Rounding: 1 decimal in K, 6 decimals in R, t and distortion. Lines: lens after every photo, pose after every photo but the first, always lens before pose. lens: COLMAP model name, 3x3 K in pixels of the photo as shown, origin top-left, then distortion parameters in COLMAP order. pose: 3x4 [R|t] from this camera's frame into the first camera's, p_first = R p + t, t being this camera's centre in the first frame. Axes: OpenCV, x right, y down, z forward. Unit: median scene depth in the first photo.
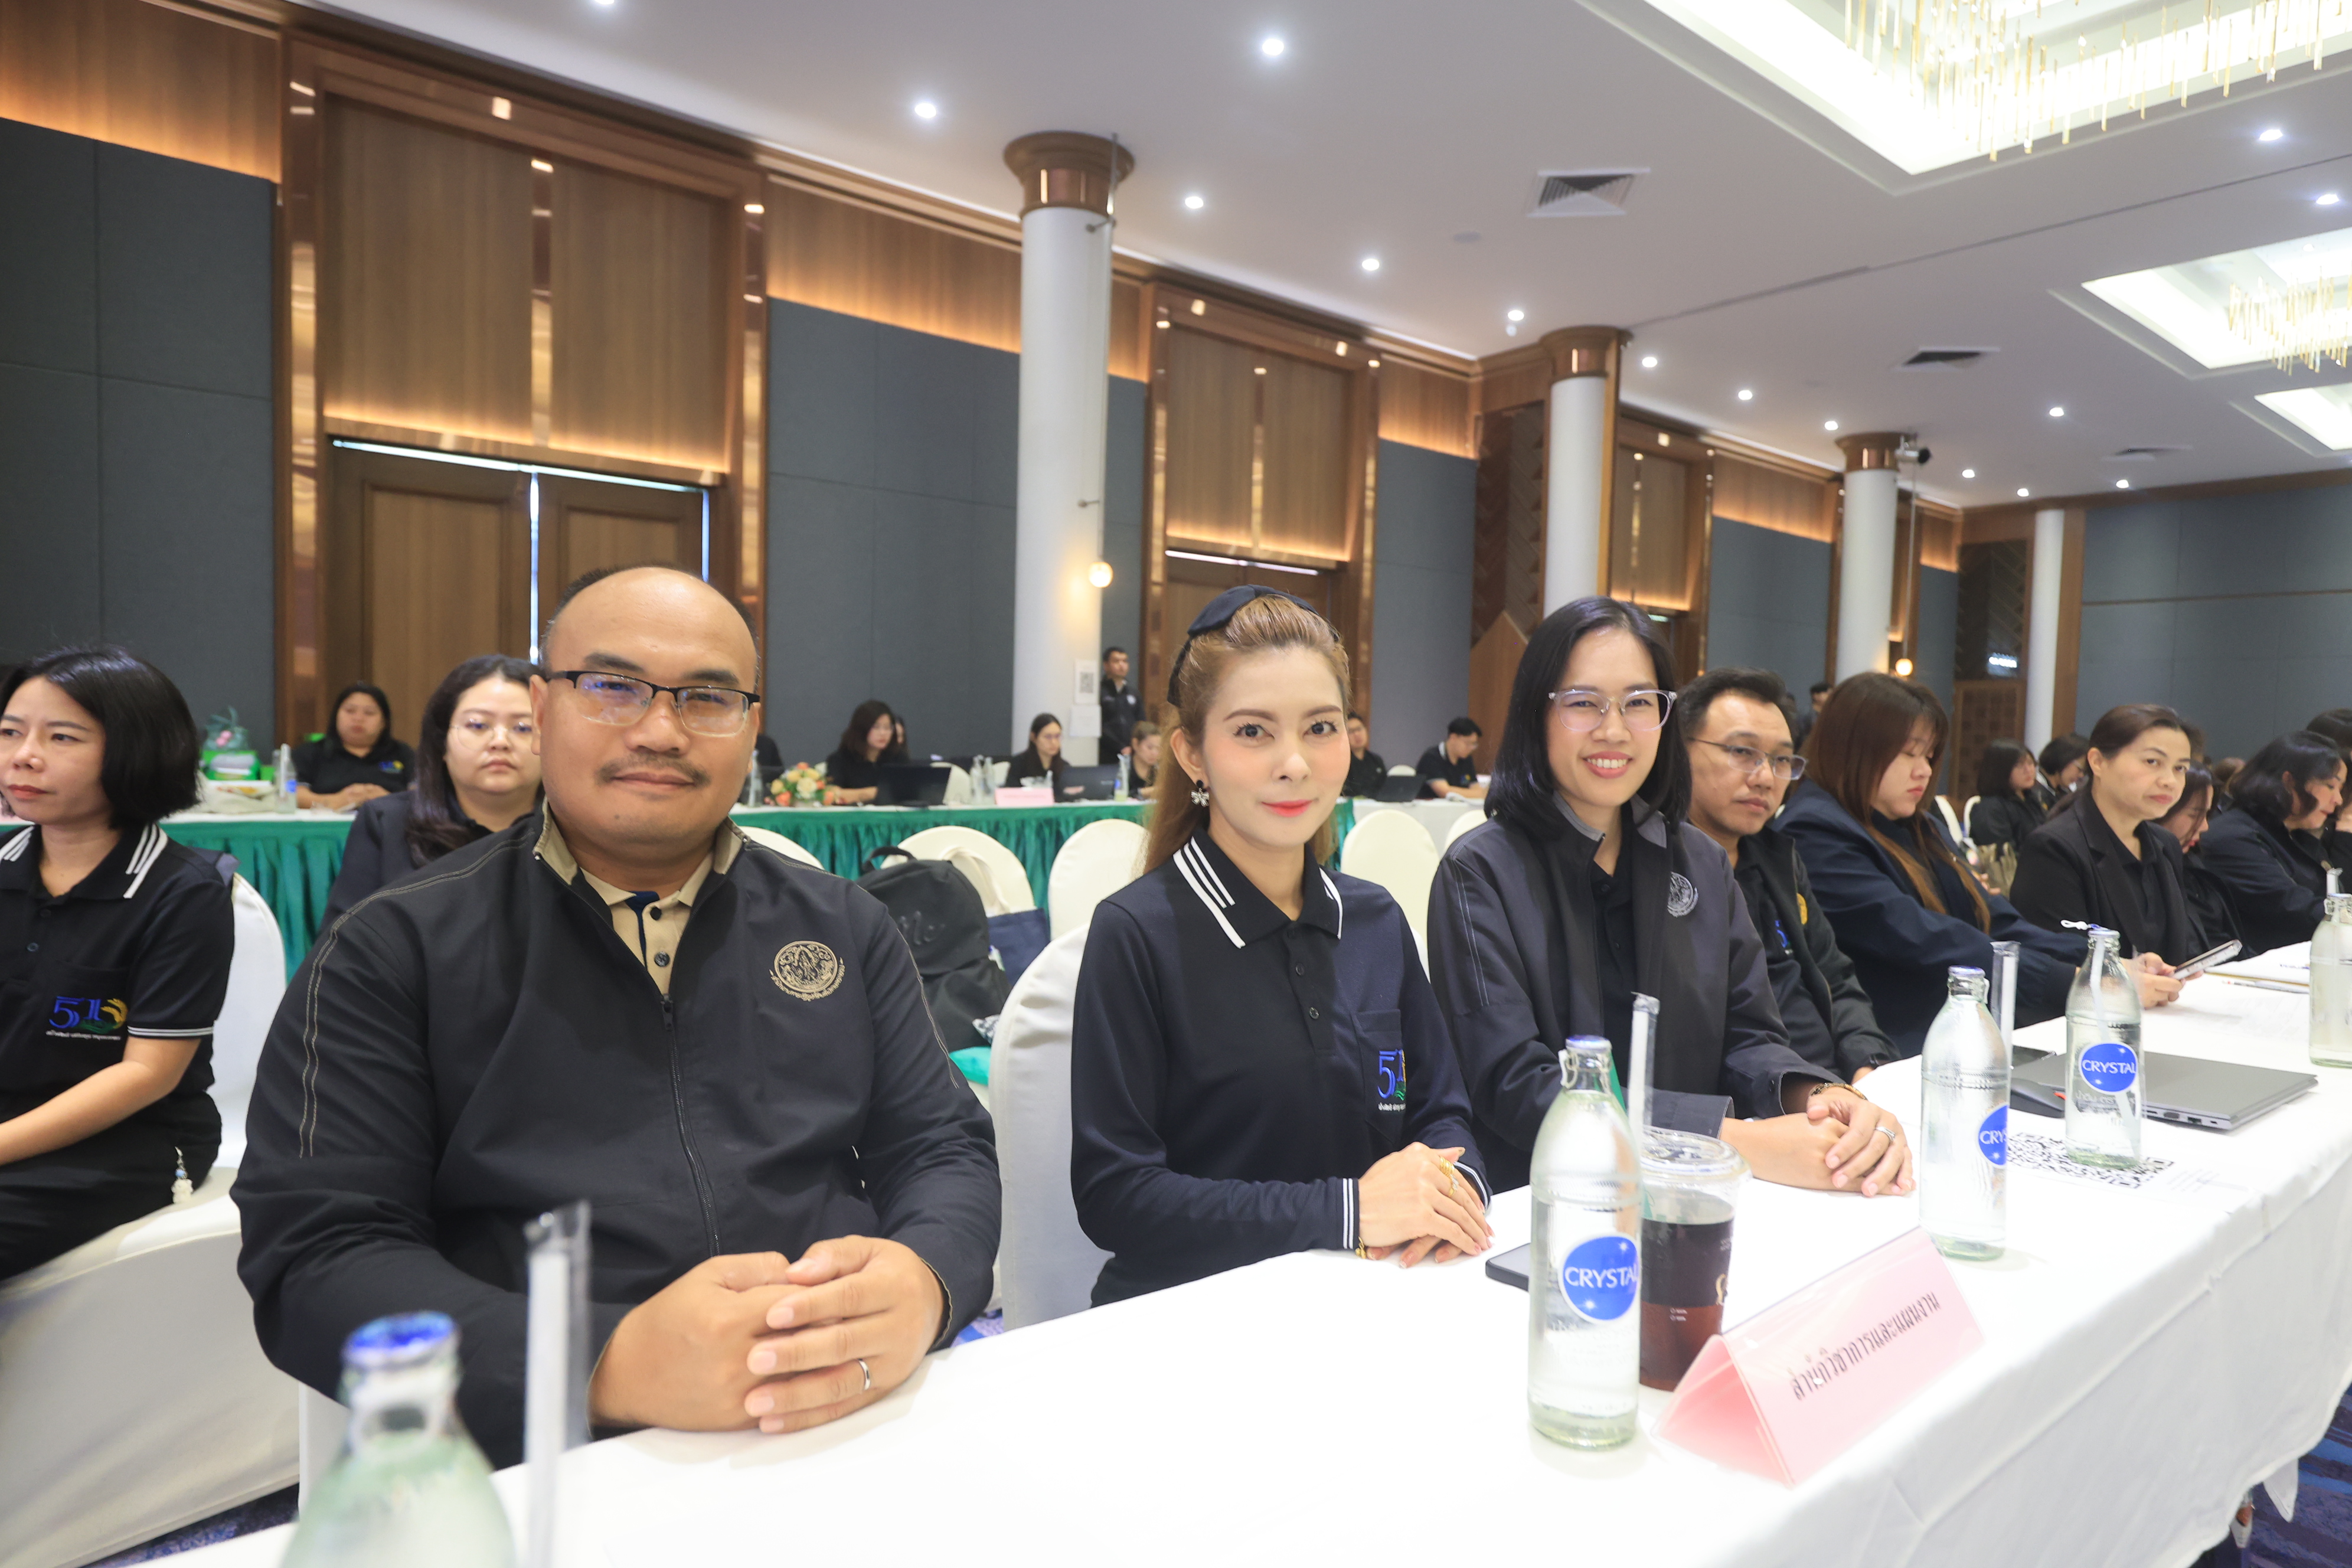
lens RADIAL K [[1418.2, 0, 1176.0], [0, 1418.2, 784.0], [0, 0, 1]] dist [-0.008204, 0.001835]
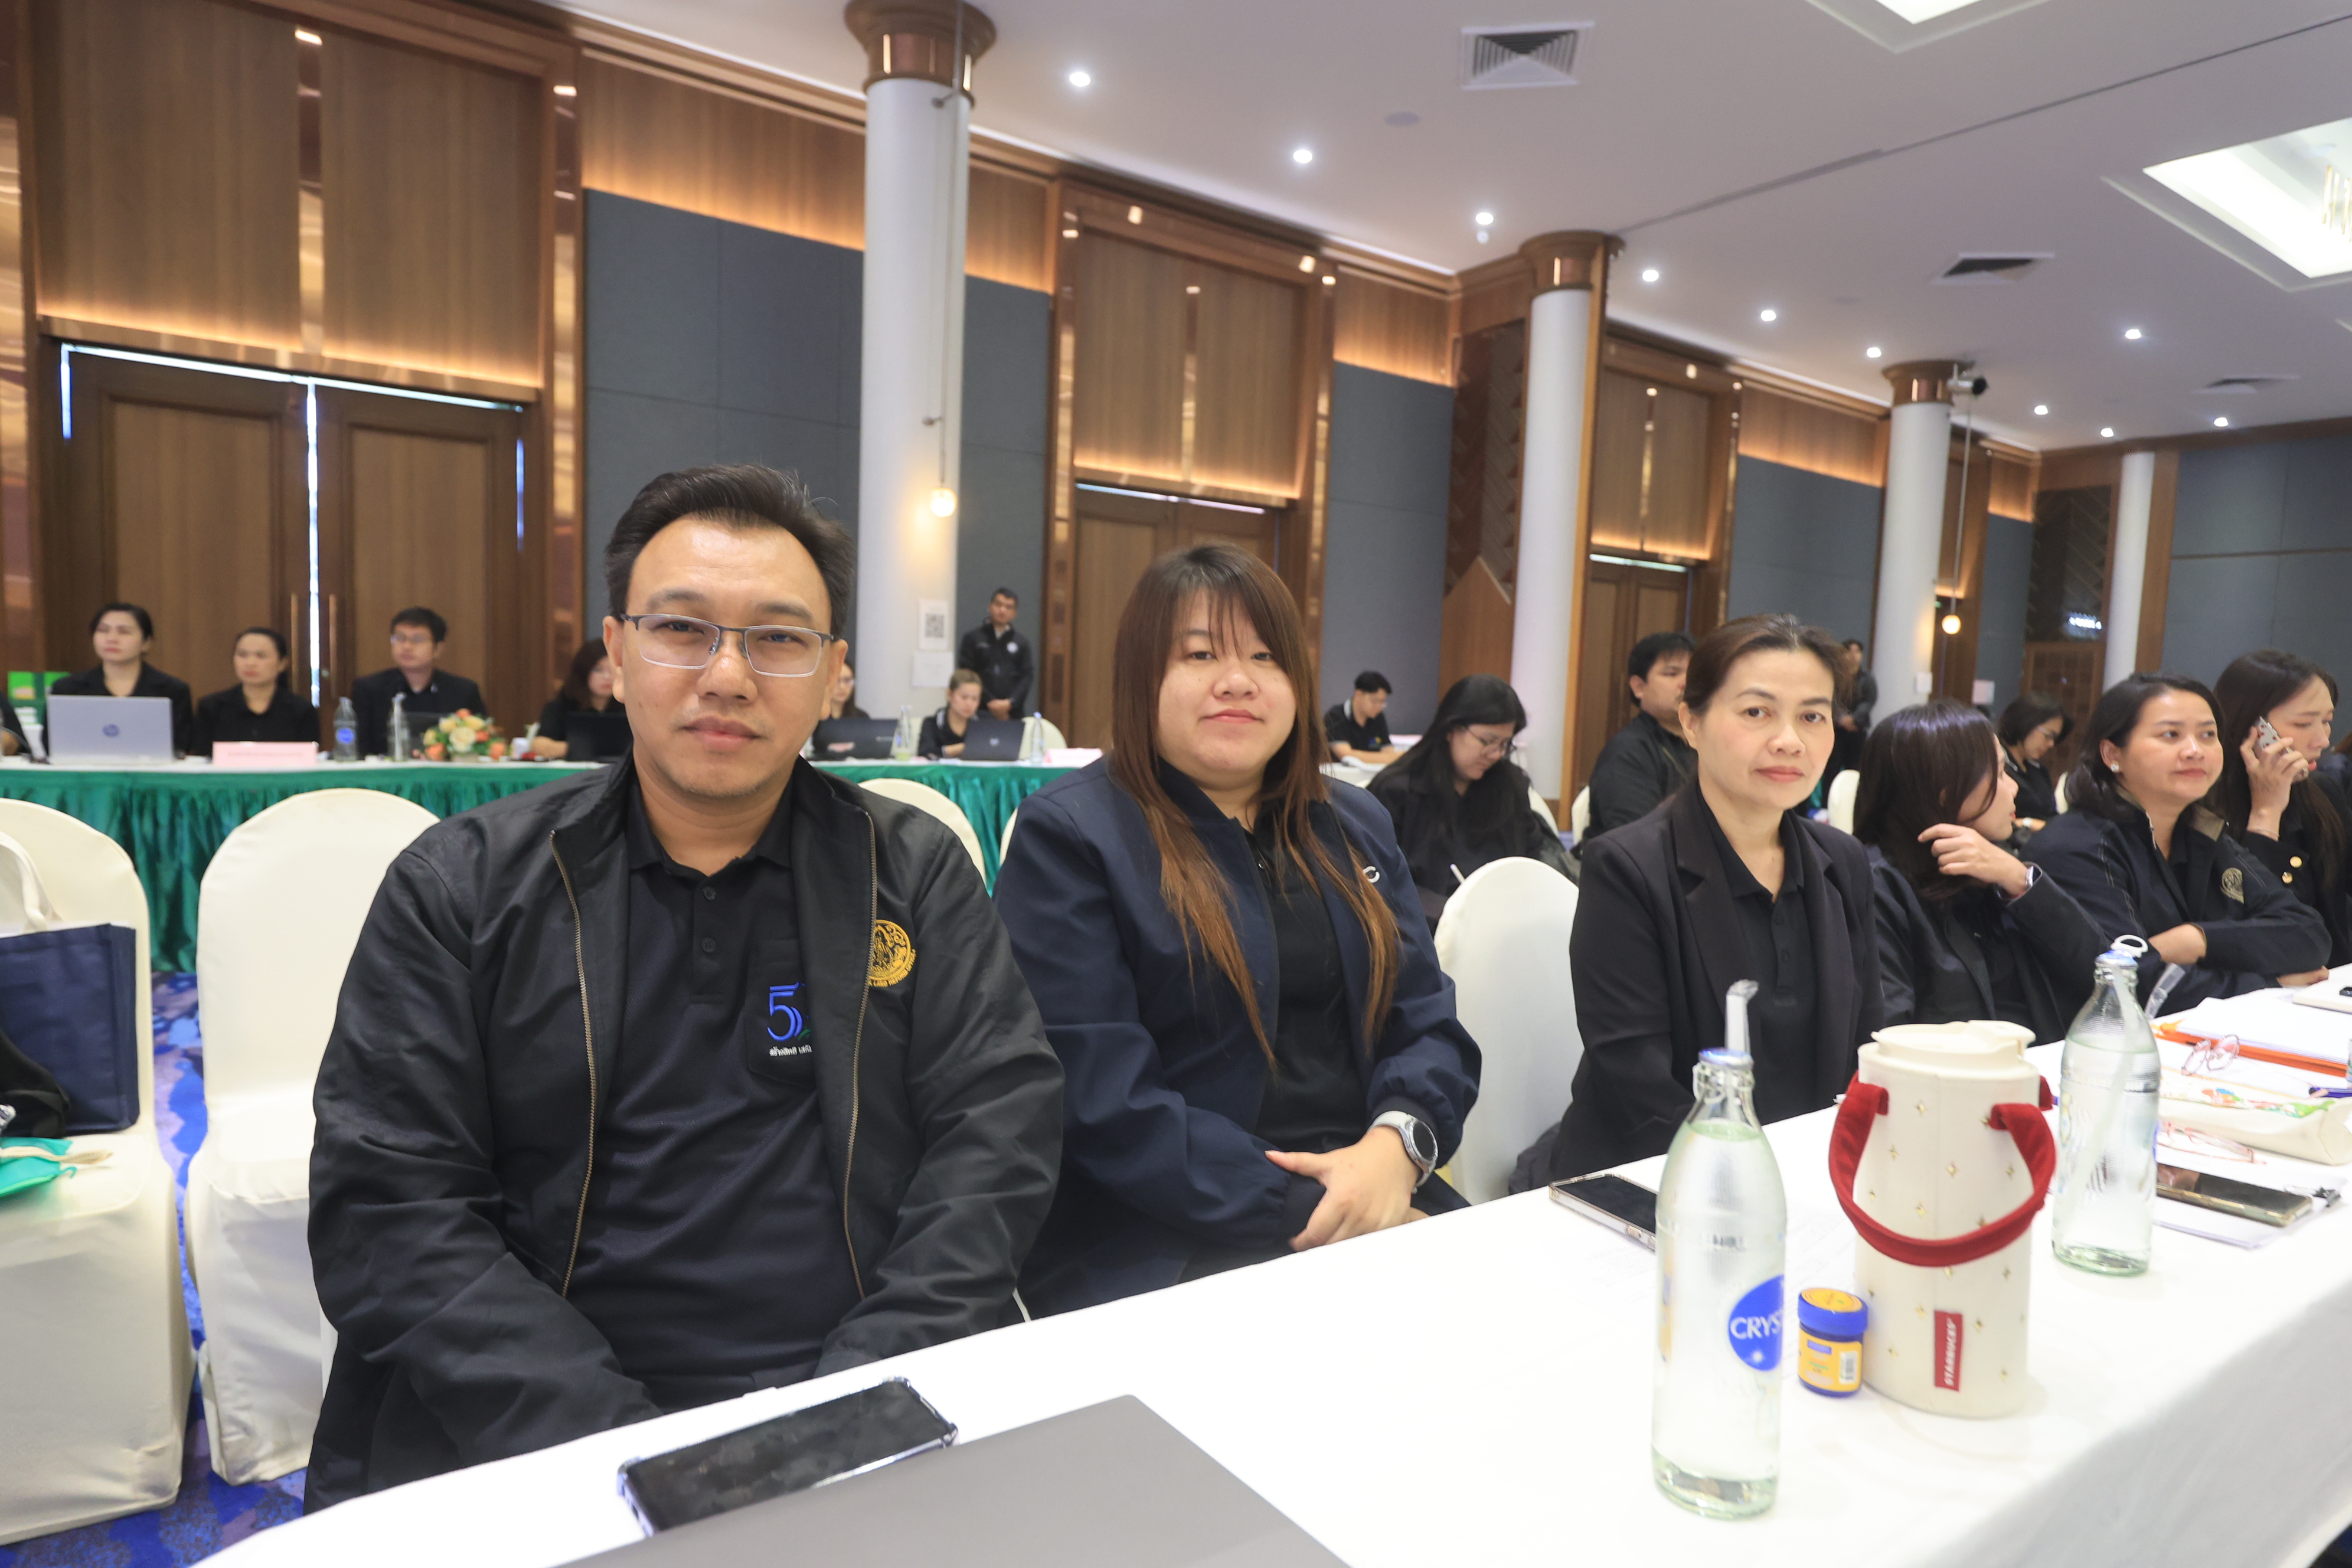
lens RADIAL K [[1418.2, 0, 1176.0], [0, 1418.2, 784.0], [0, 0, 1]] dist [-0.008204, 0.001835]
pose [[0.997841, 0.015936, -0.063711, 0.108897], [-0.014157, 0.999500, 0.028279, -0.000230], [0.064130, -0.027316, 0.997568, 0.095272]]
